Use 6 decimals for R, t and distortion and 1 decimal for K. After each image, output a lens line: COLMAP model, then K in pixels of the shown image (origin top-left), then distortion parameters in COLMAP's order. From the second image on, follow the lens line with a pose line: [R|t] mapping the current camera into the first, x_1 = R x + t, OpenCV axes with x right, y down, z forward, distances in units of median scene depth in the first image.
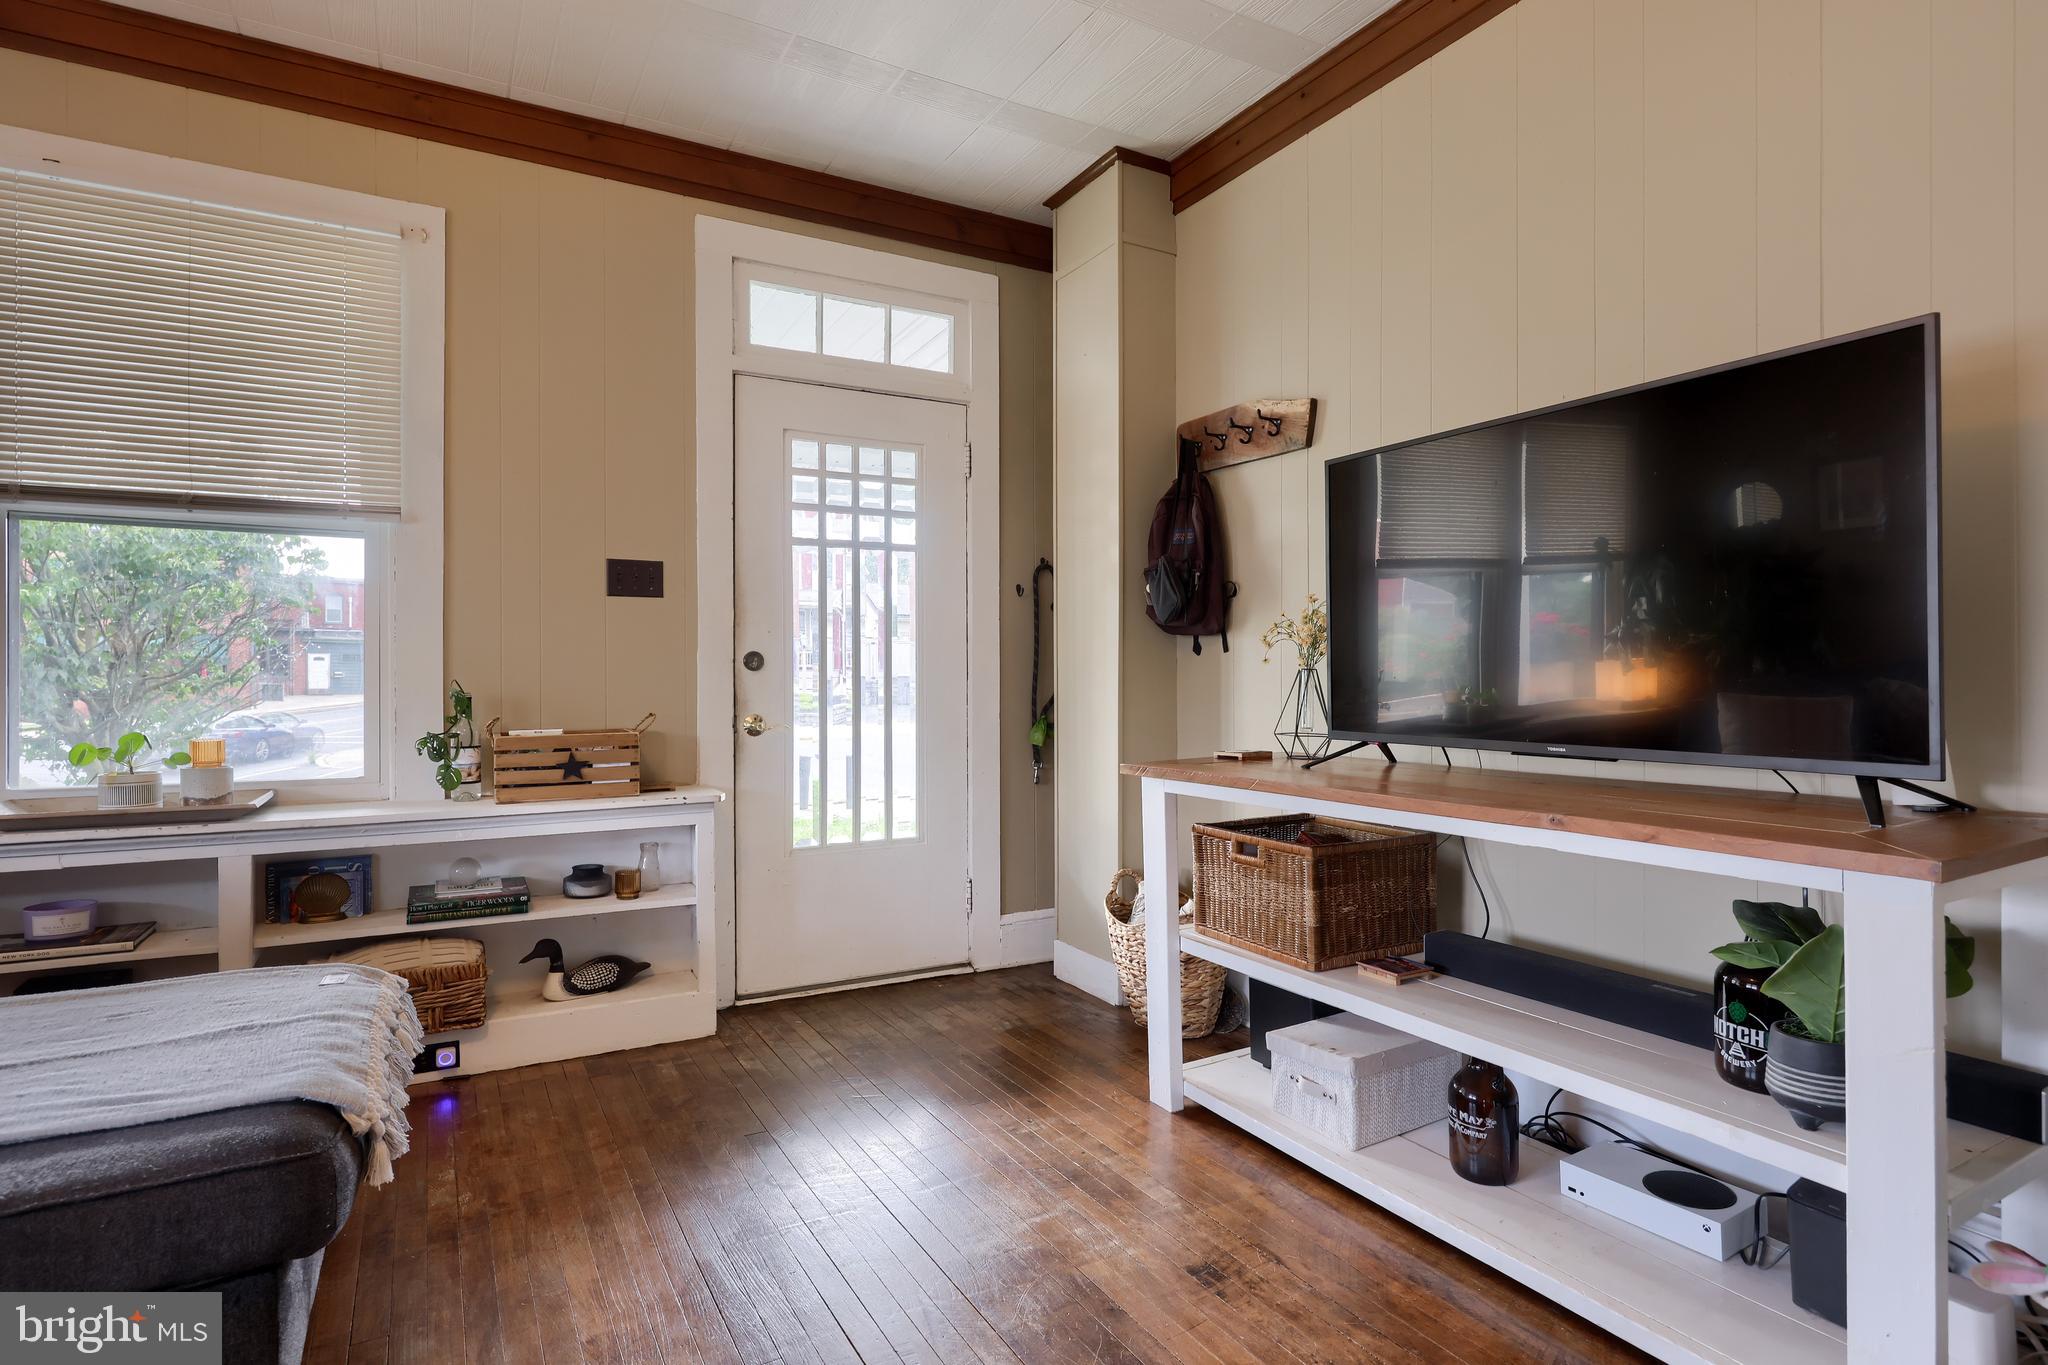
lens RADIAL K [[1009.8, 0, 1032.5], [0, 1009.8, 686.5], [0, 0, 1]] dist [0.008610, -0.000777]
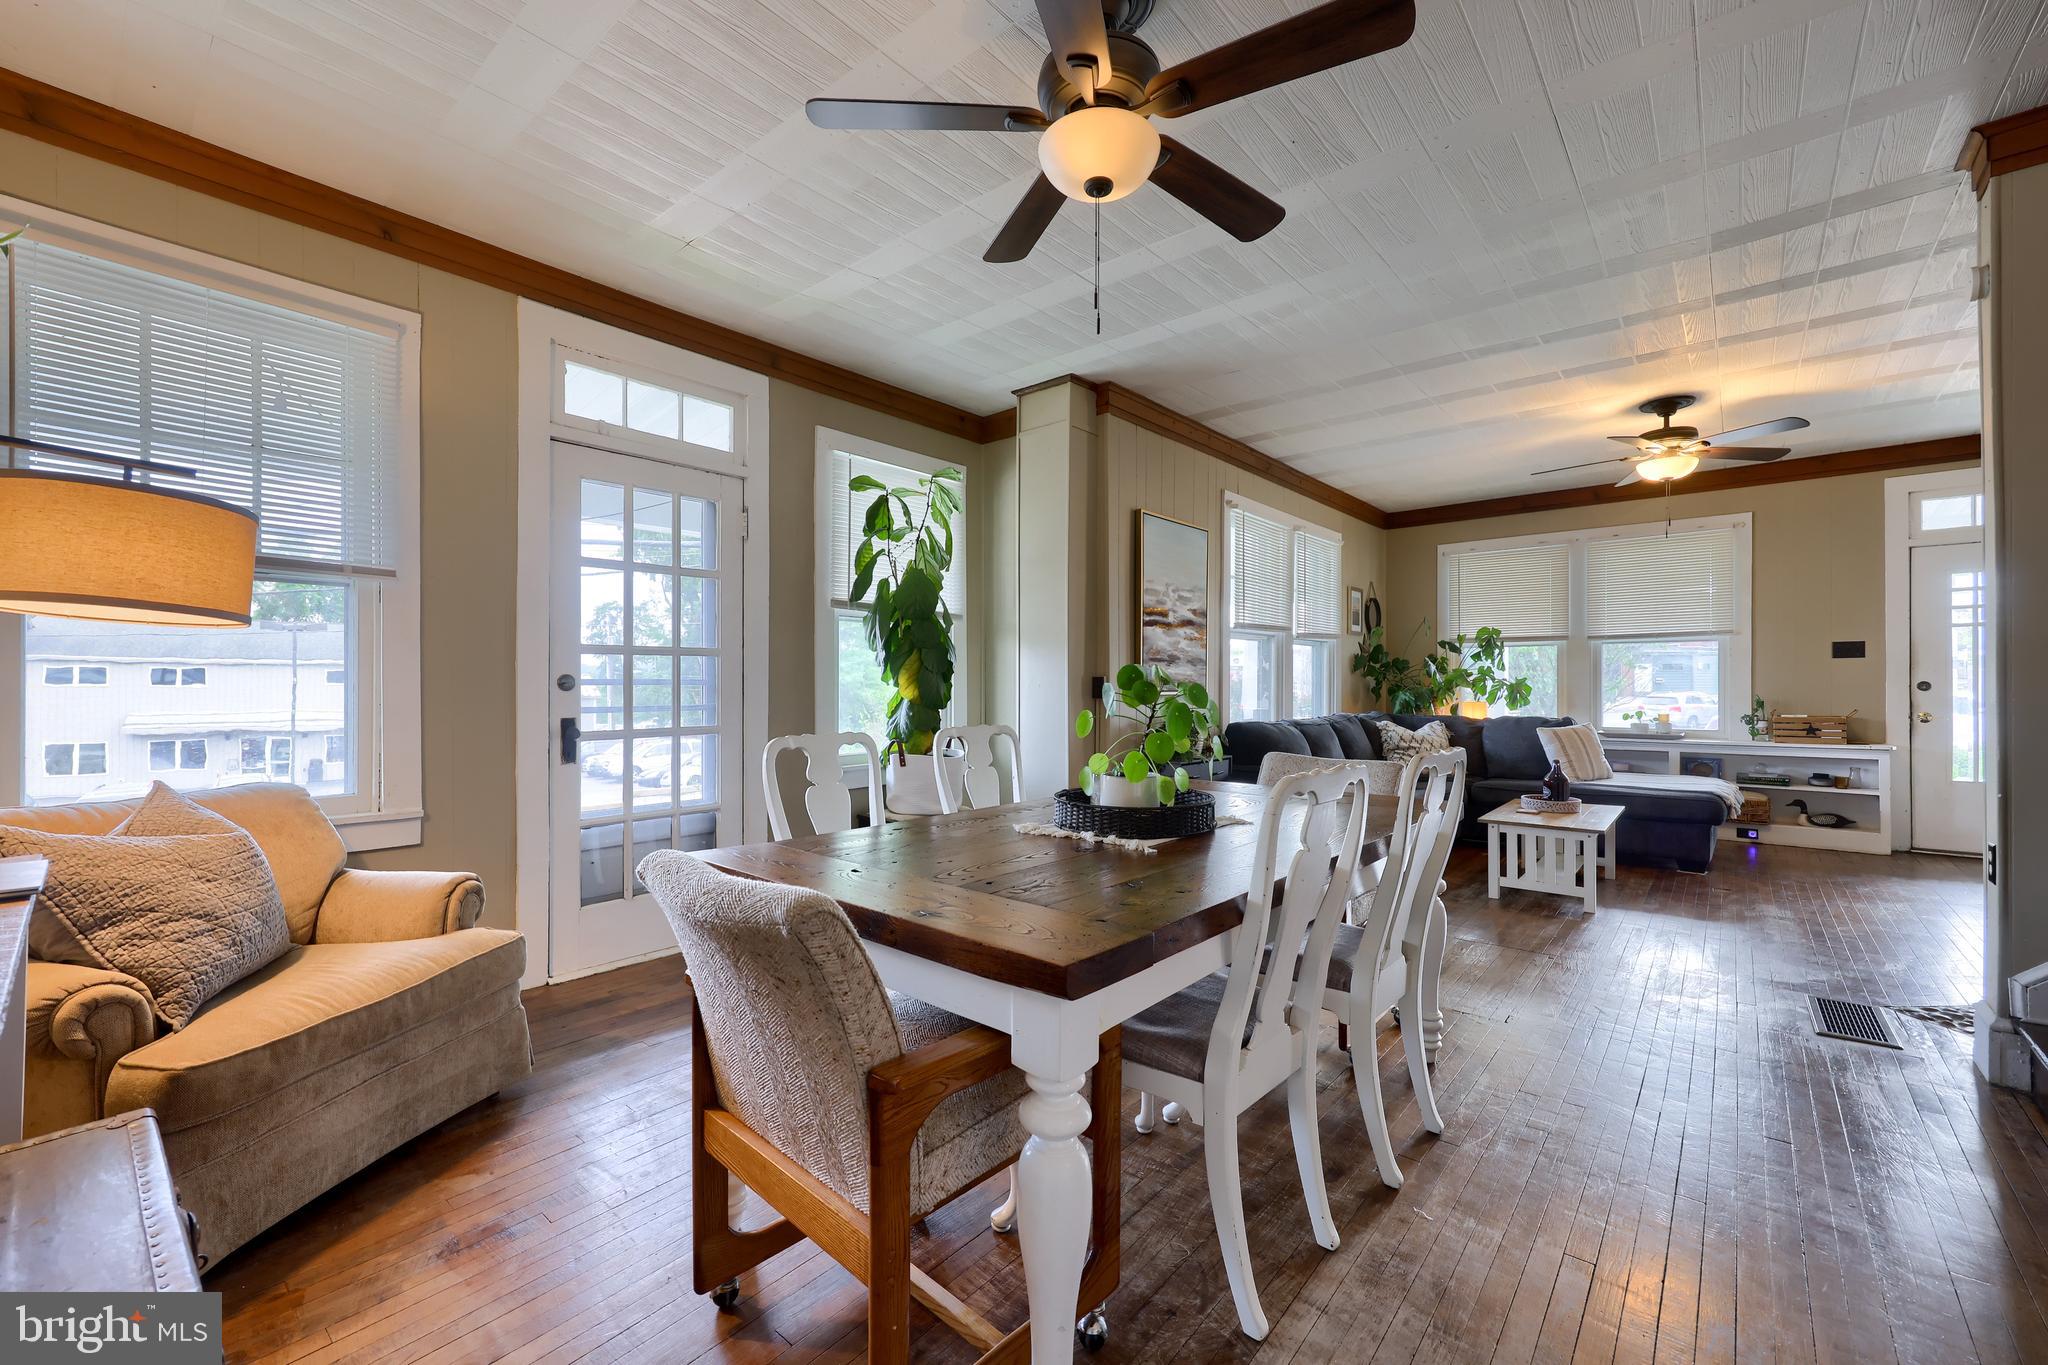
lens RADIAL K [[836.2, 0, 1016.8], [0, 836.2, 687.8], [0, 0, 1]] dist [-0.003286, 0.000241]
pose [[0.320356, 0.001793, -0.947296, 0.779582], [-0.002436, 0.999996, 0.001069, -0.019482], [0.947294, 0.001965, 0.320359, -1.361754]]
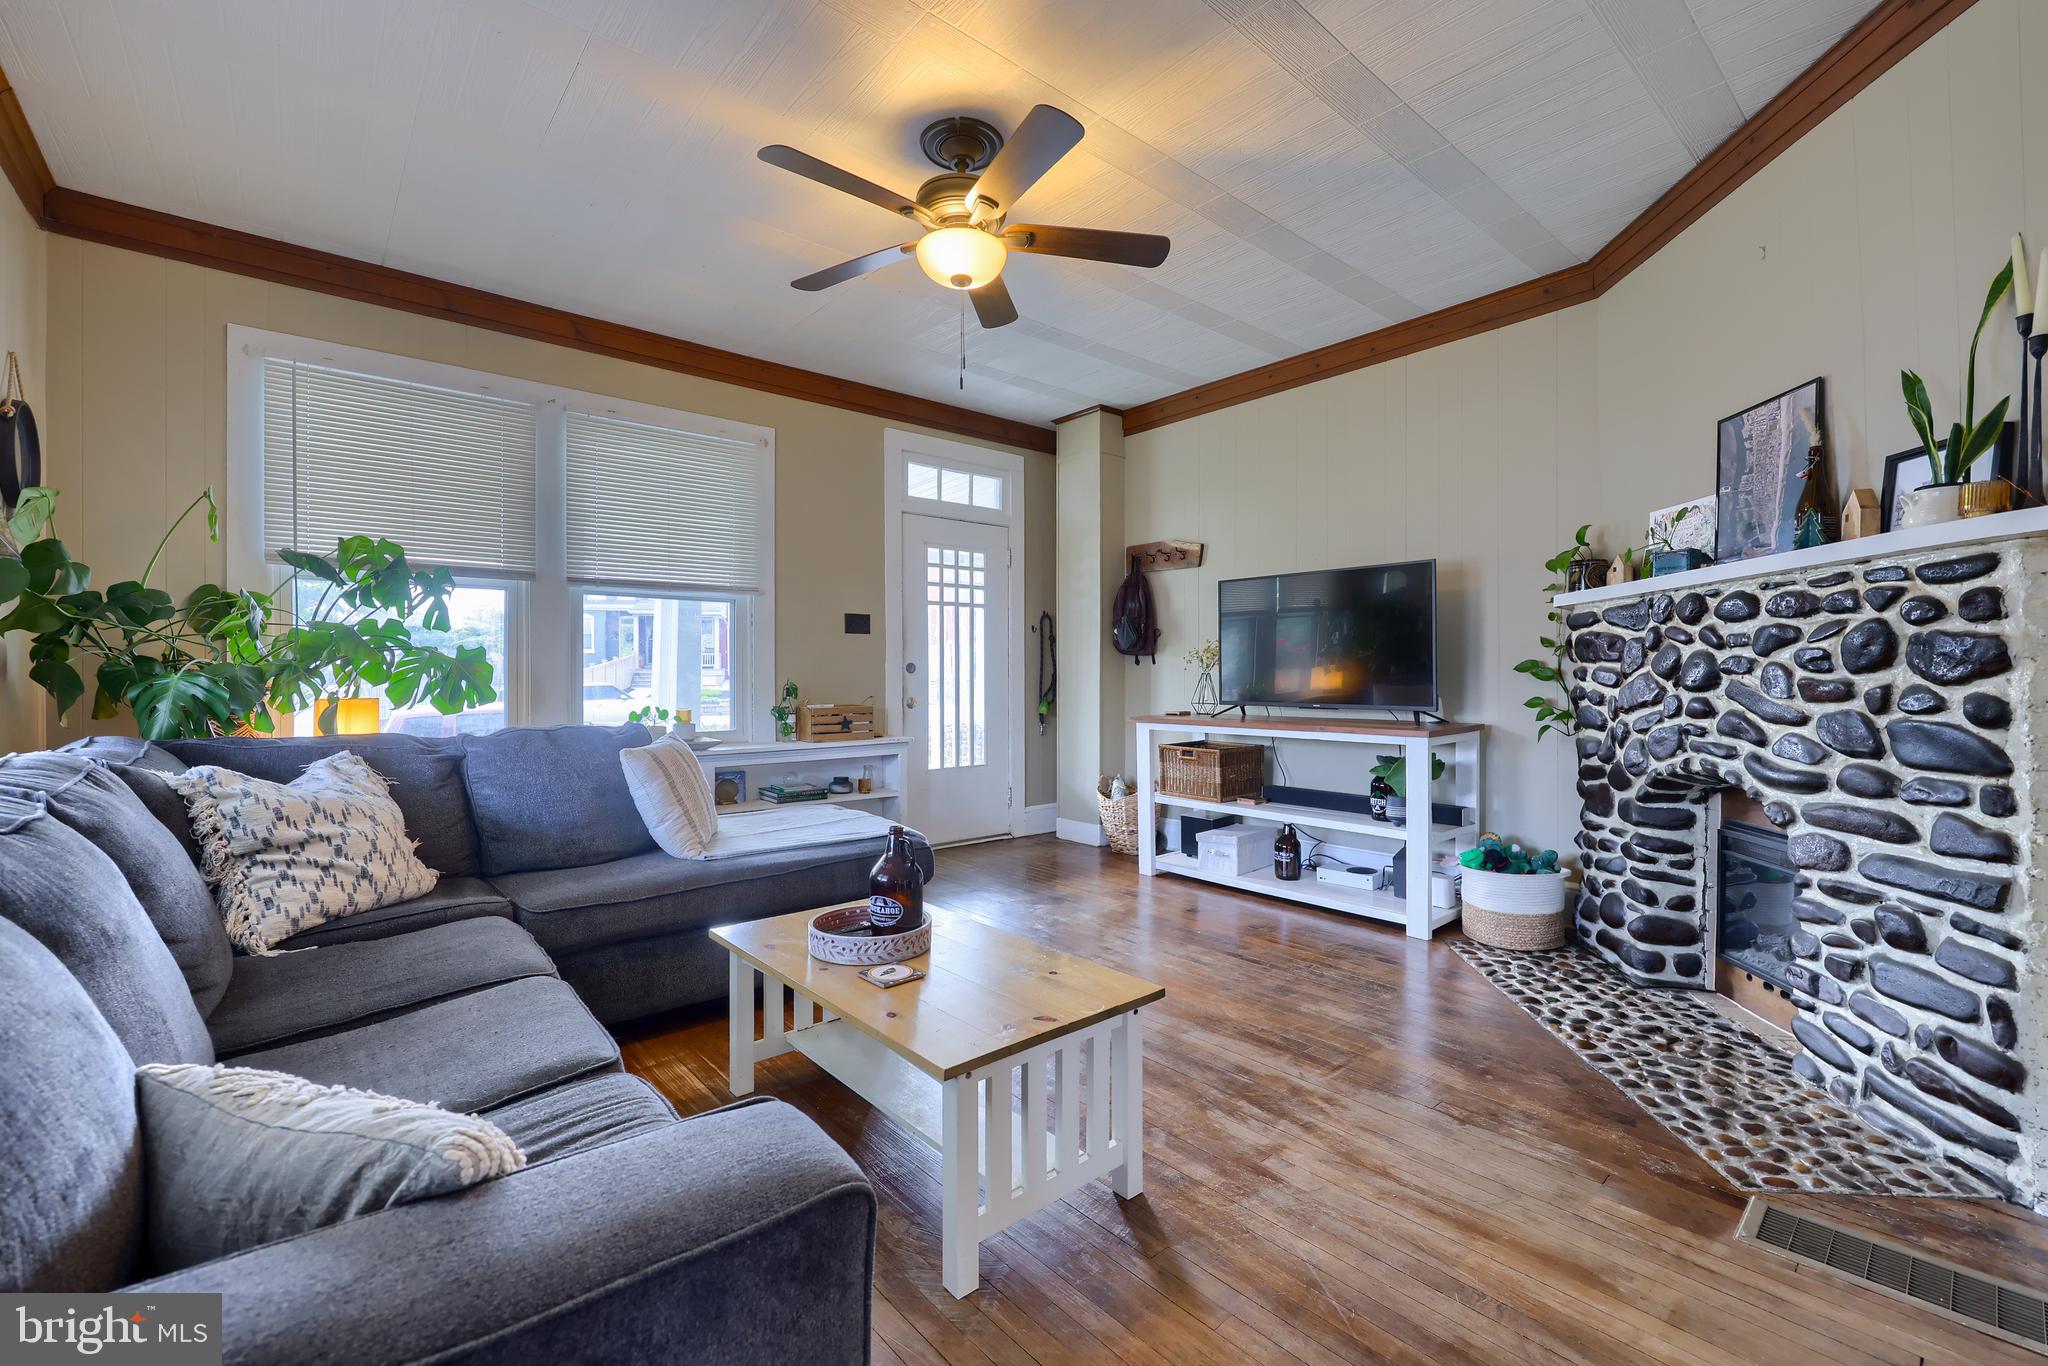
lens RADIAL K [[836.2, 0, 1032.8], [0, 836.2, 690.9], [0, 0, 1]] dist [-0.003286, 0.000241]
pose [[0.980792, -0.003986, 0.195016, -0.379396], [0.001325, 0.999904, 0.013772, -0.003801], [-0.195052, -0.013249, 0.980703, -0.591251]]
